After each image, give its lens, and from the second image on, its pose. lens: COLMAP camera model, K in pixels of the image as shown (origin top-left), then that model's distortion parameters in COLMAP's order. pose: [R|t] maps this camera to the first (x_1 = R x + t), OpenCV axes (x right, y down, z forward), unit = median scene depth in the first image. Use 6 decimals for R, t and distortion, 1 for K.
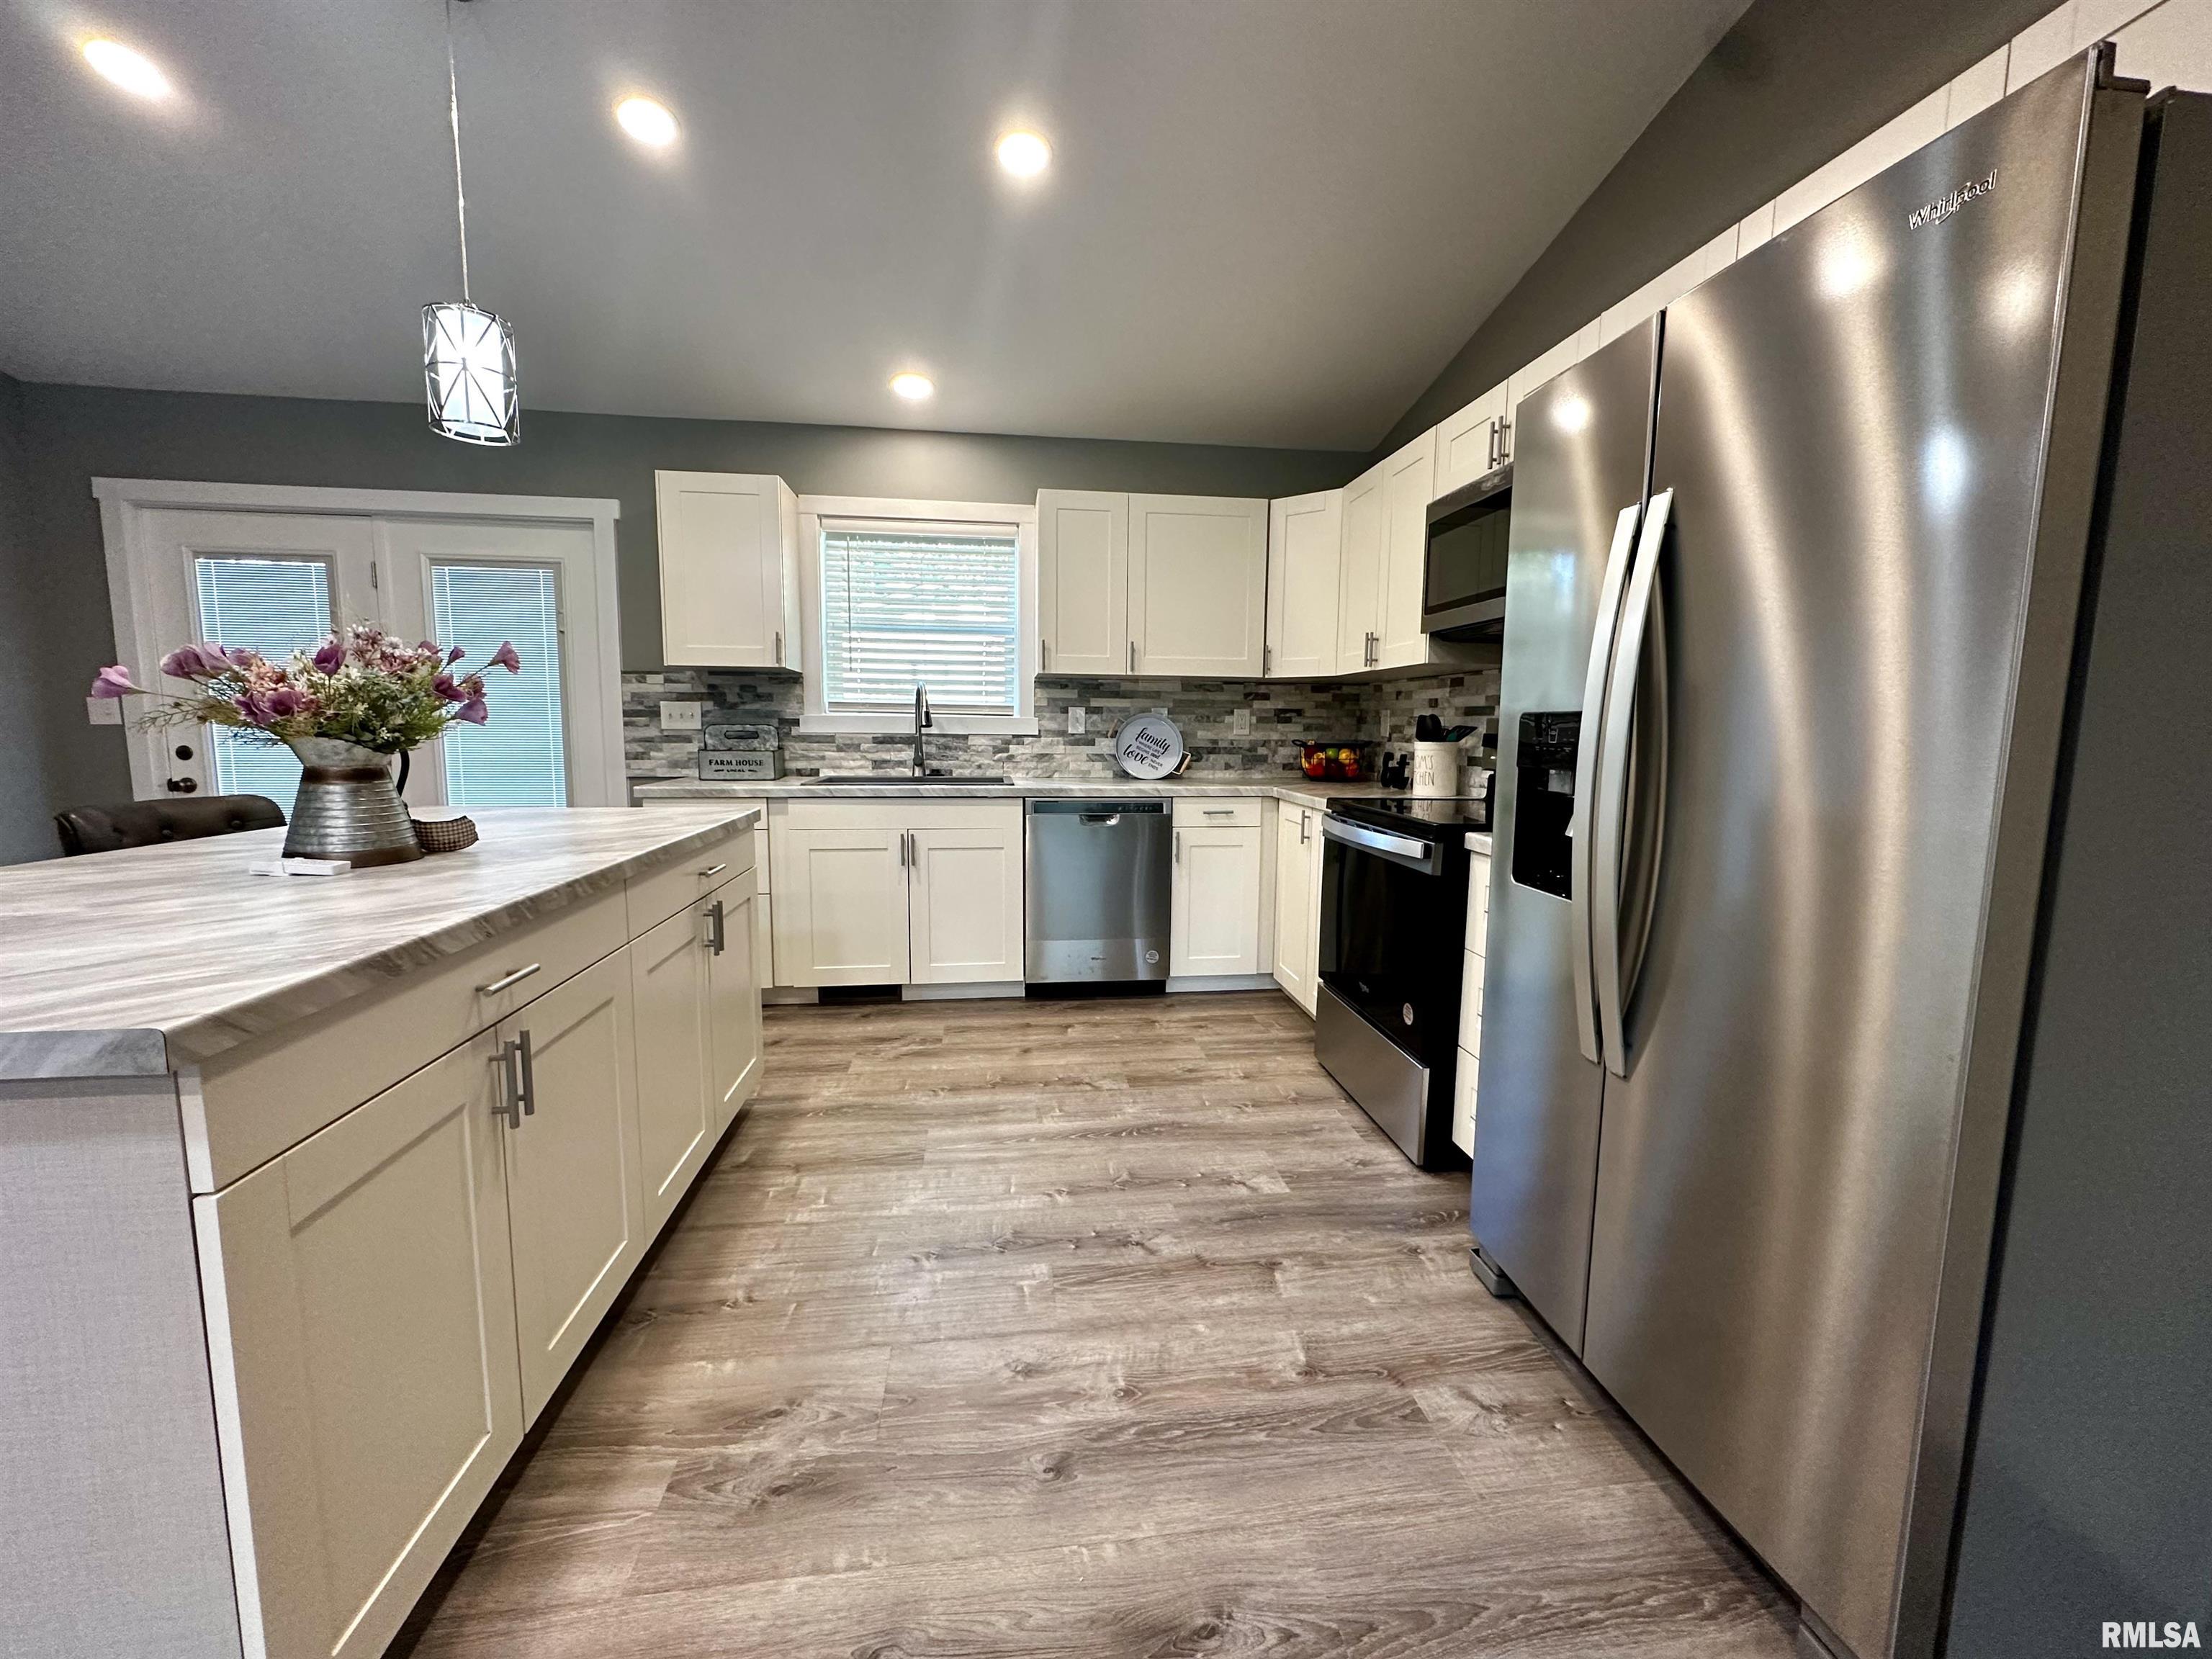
lens RADIAL K [[877.6, 0, 1106.0], [0, 877.6, 829.5], [0, 0, 1]] dist [-0.004029, 0.000387]
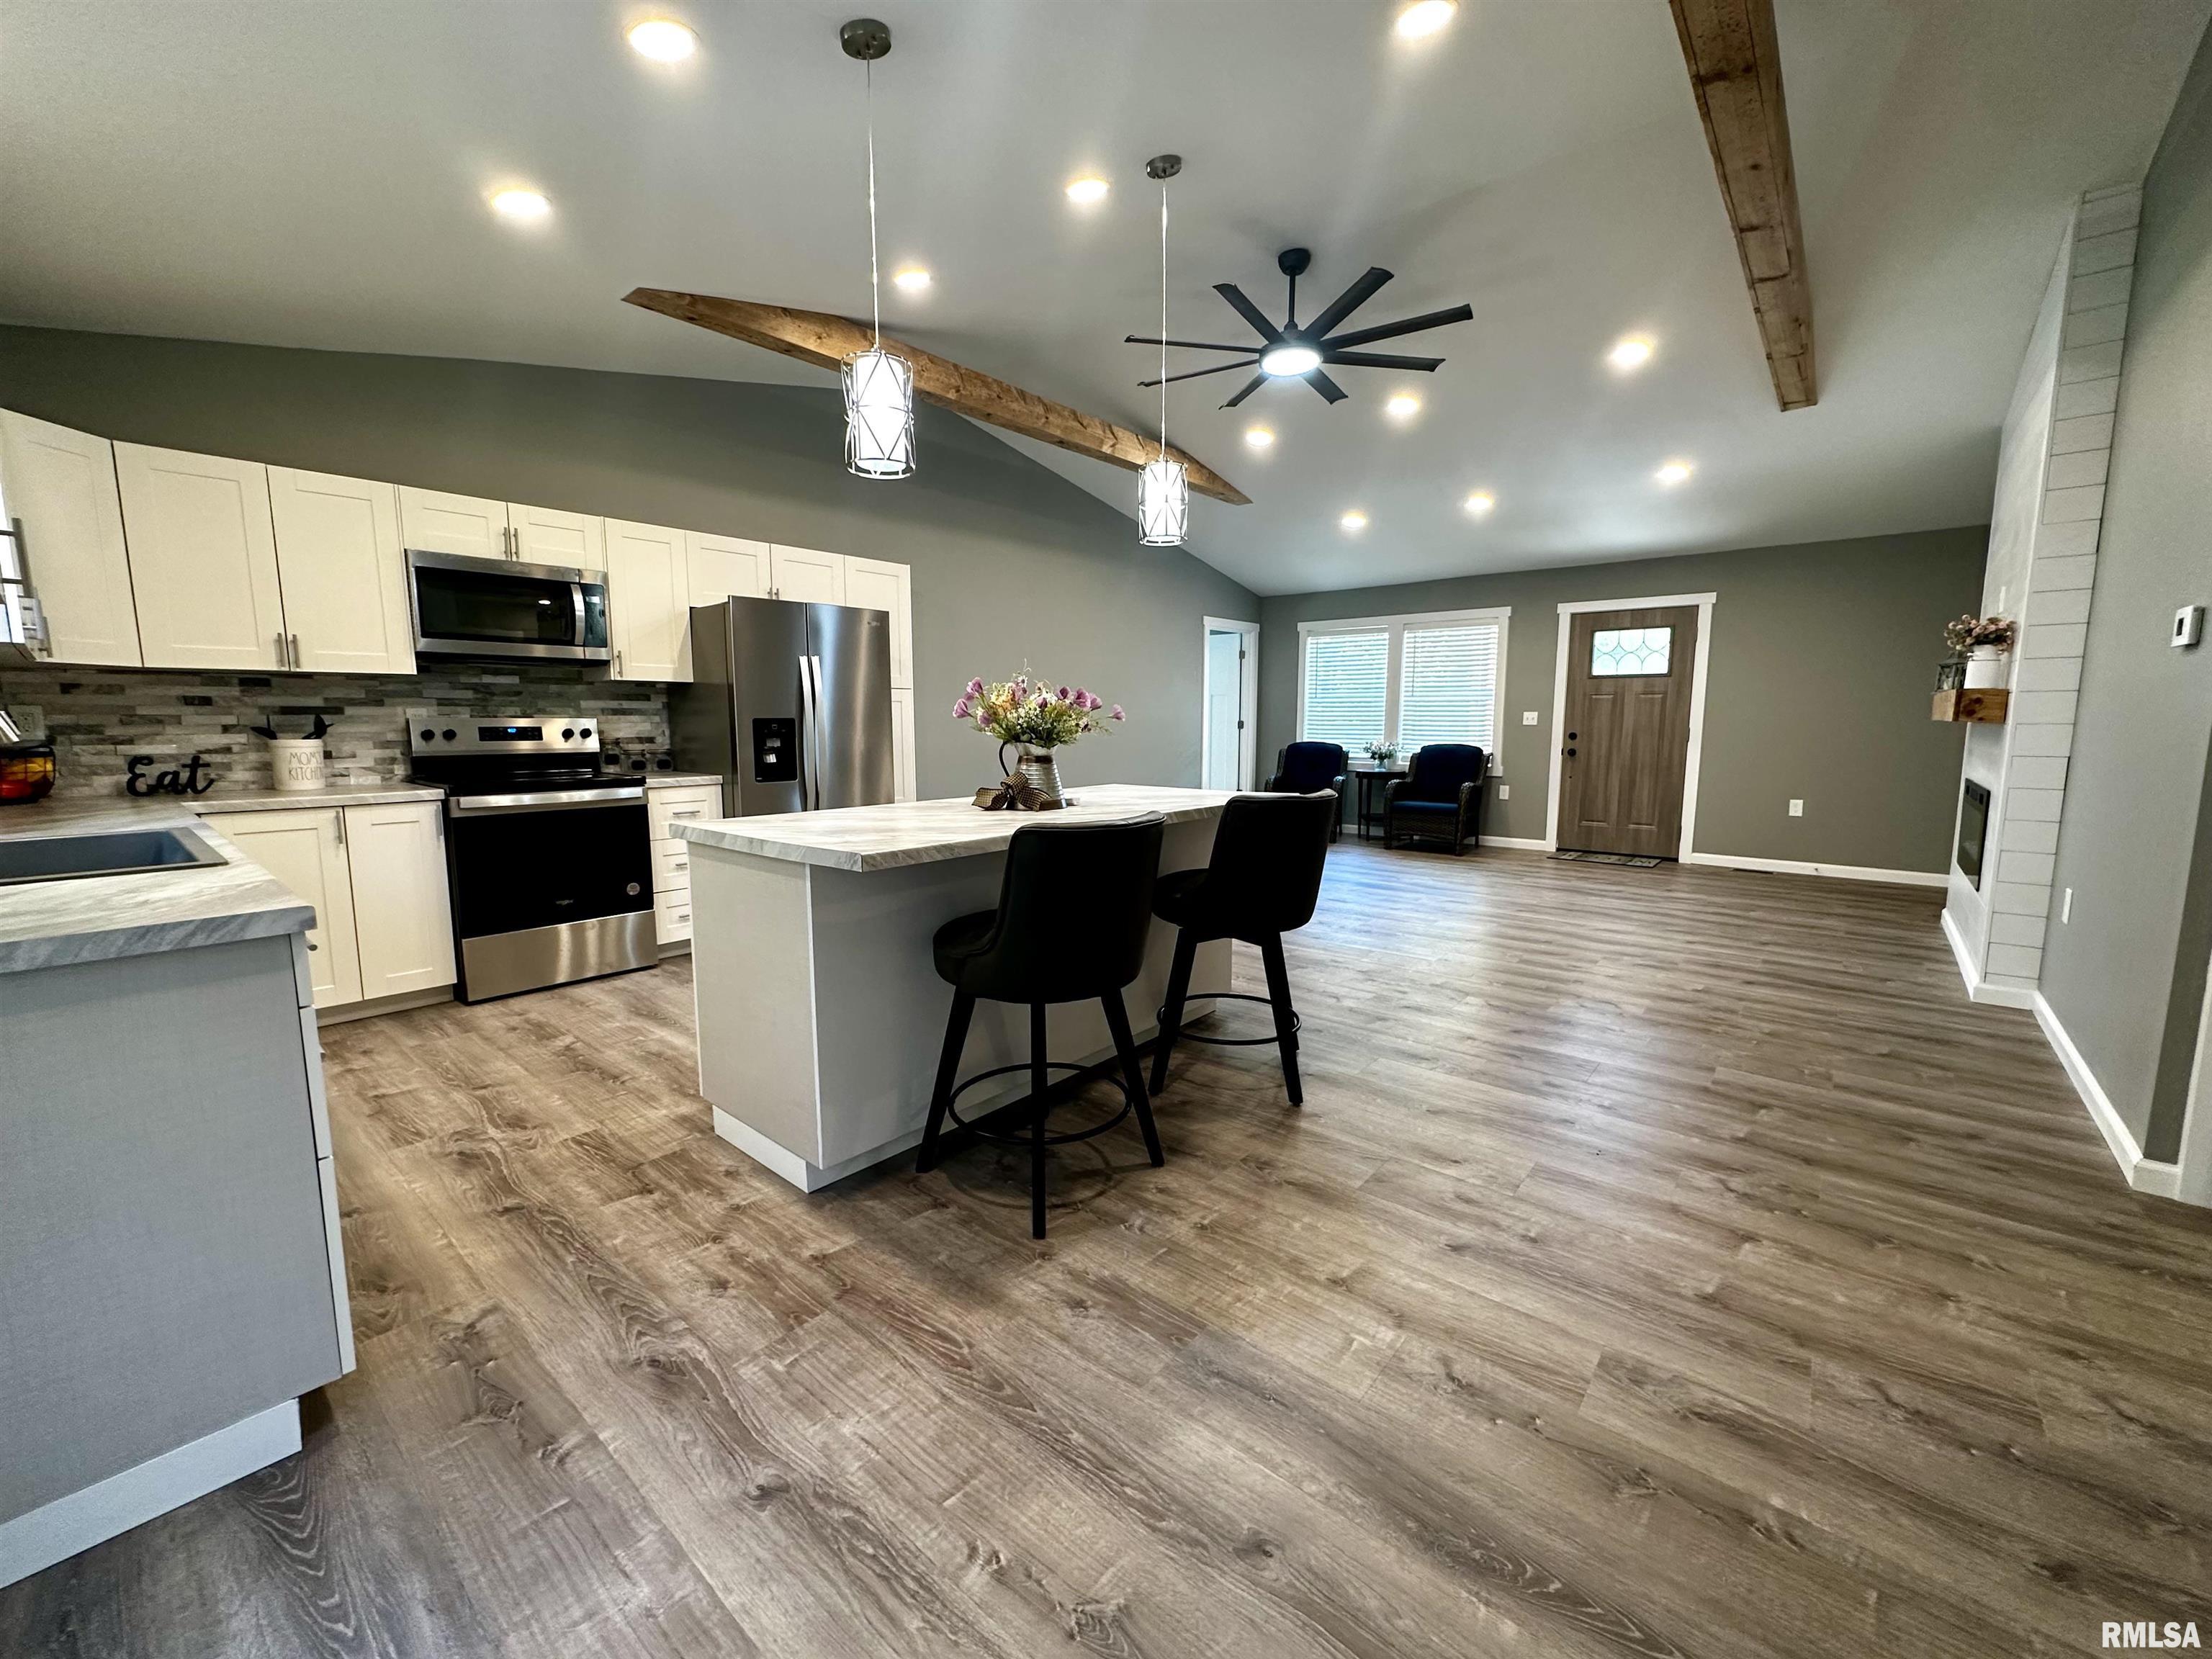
lens RADIAL K [[877.6, 0, 1106.0], [0, 877.6, 829.5], [0, 0, 1]] dist [-0.004029, 0.000387]
pose [[-0.670510, -0.105027, 0.734429, -0.930060], [0.081397, 0.973539, 0.213534, -0.120221], [-0.737422, 0.202957, -0.644218, 0.838388]]
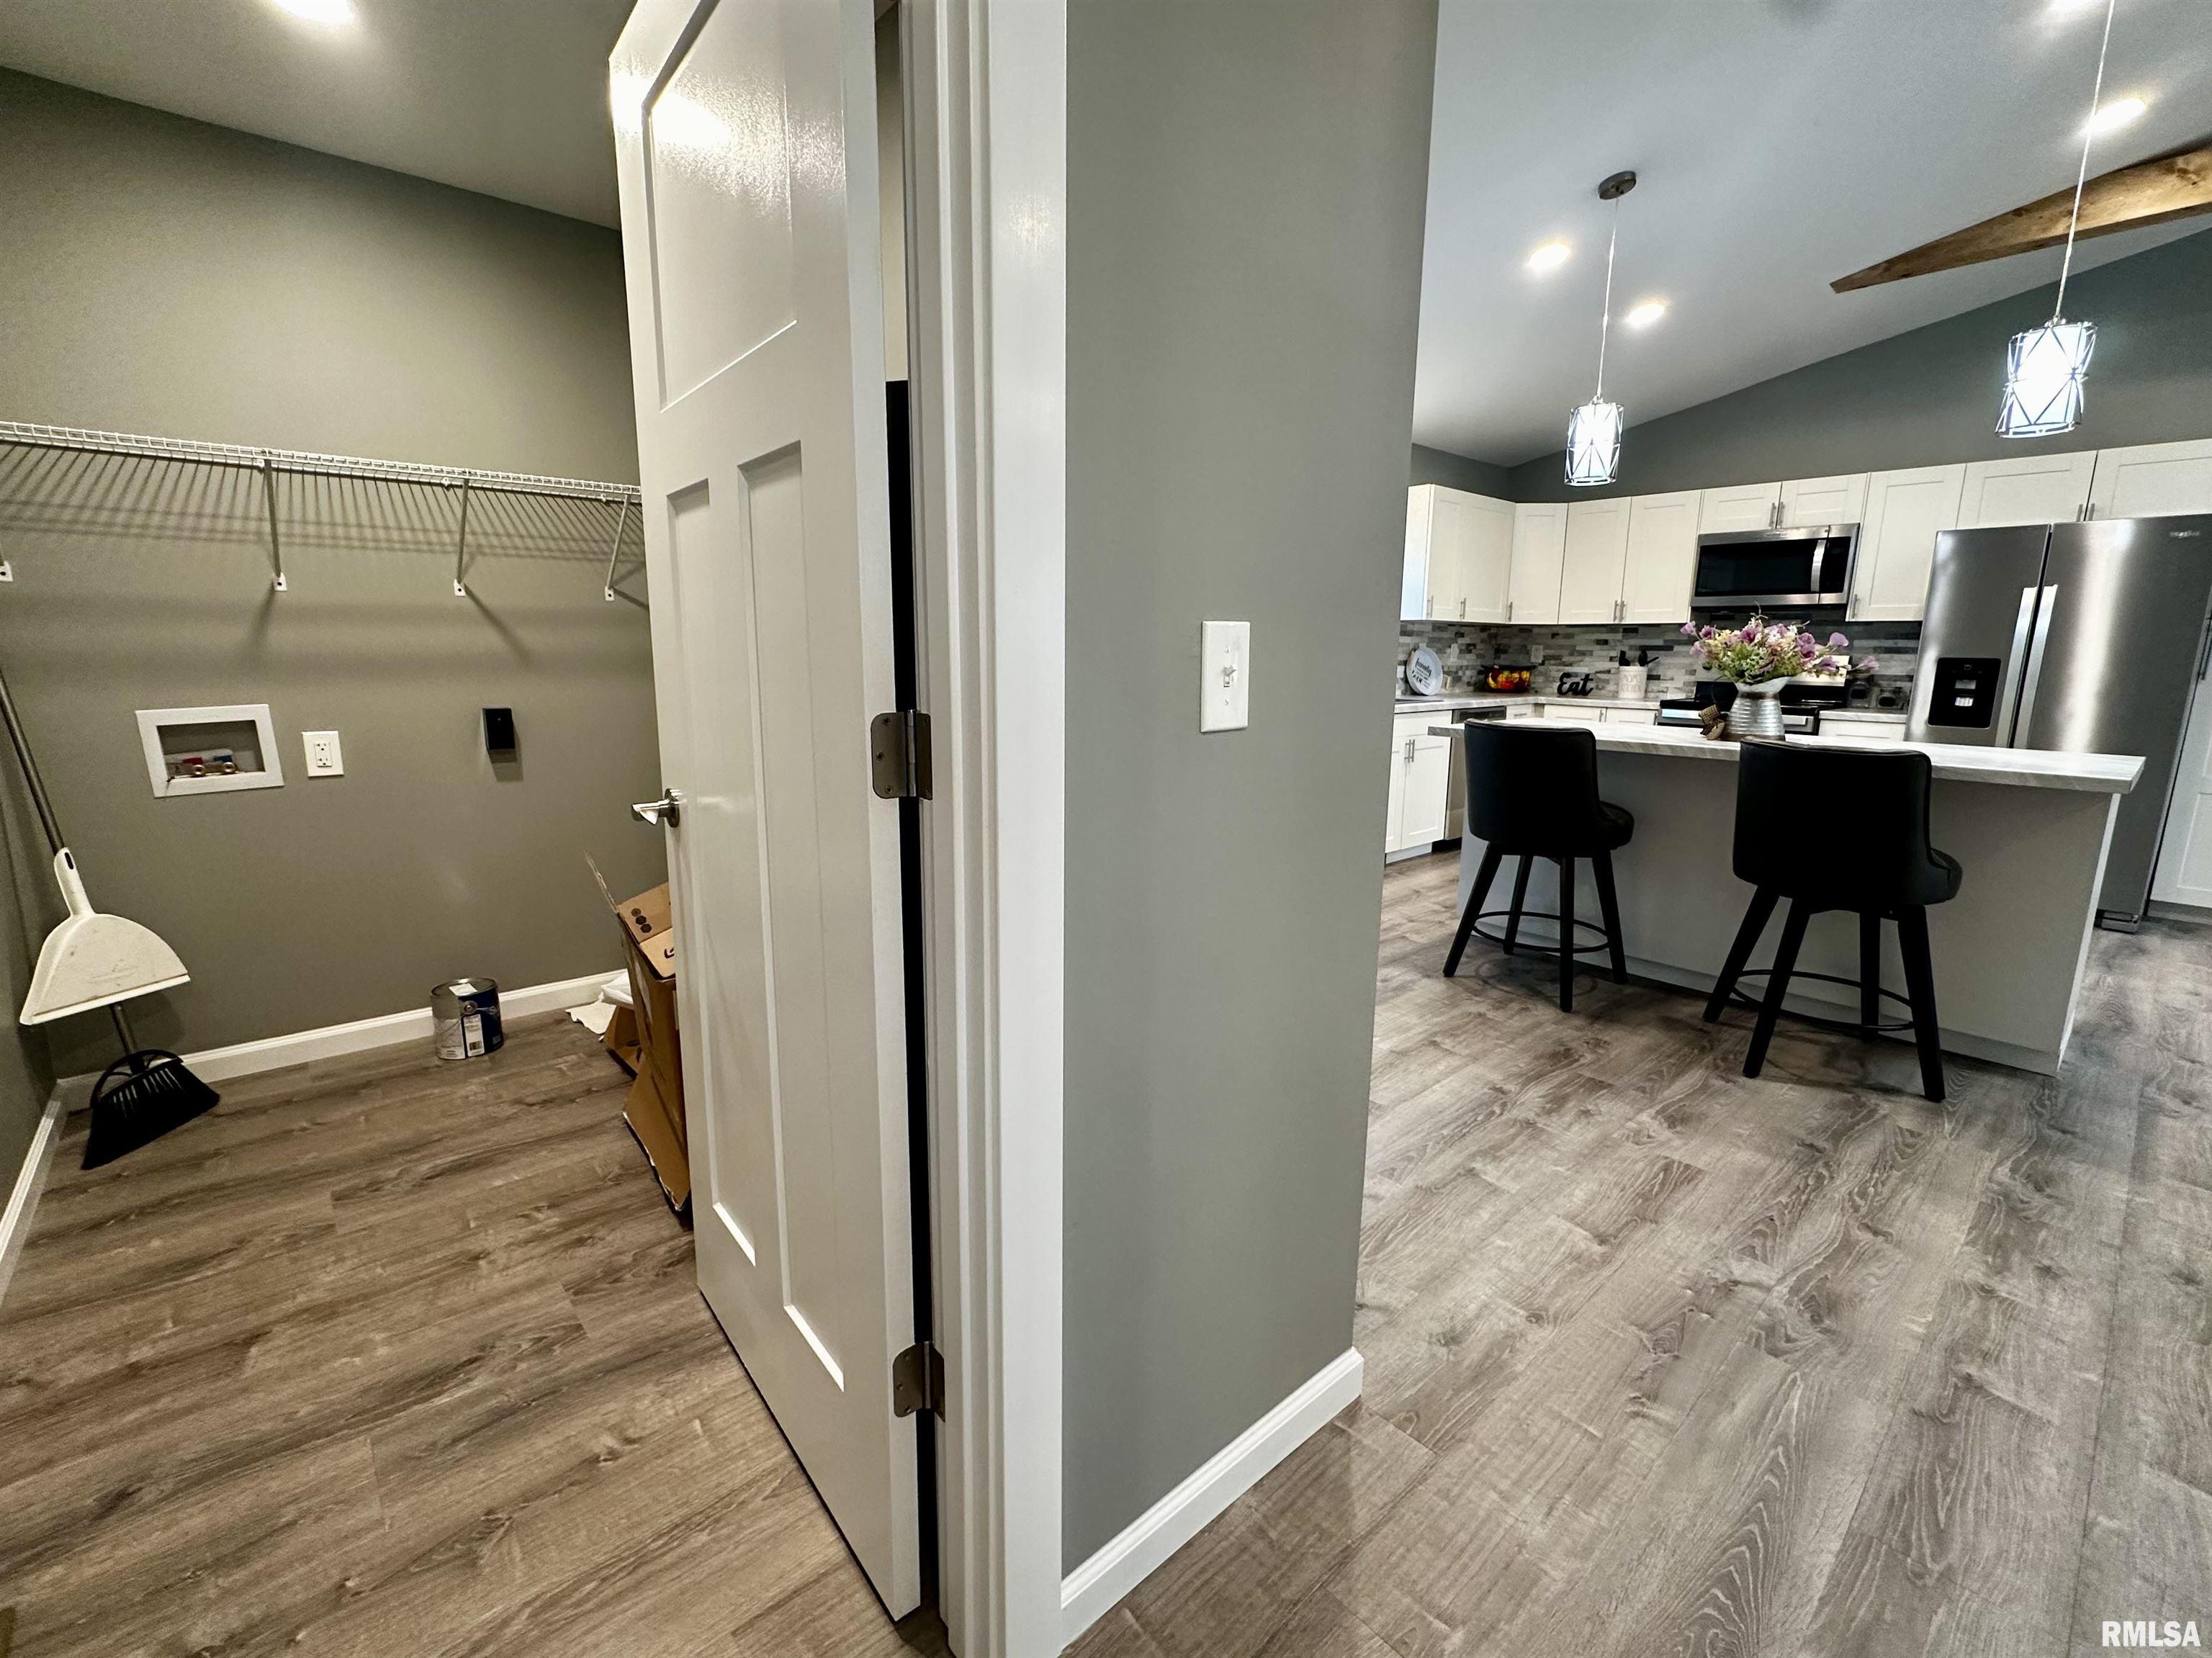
lens RADIAL K [[961.0, 0, 1119.3], [0, 961.0, 824.2], [0, 0, 1]] dist [0.000885, -0.000315]
pose [[0.821401, -0.106180, 0.560380, -1.300716], [0.065237, 0.993561, 0.092635, -0.028673], [-0.566608, -0.039533, 0.823039, 0.015890]]
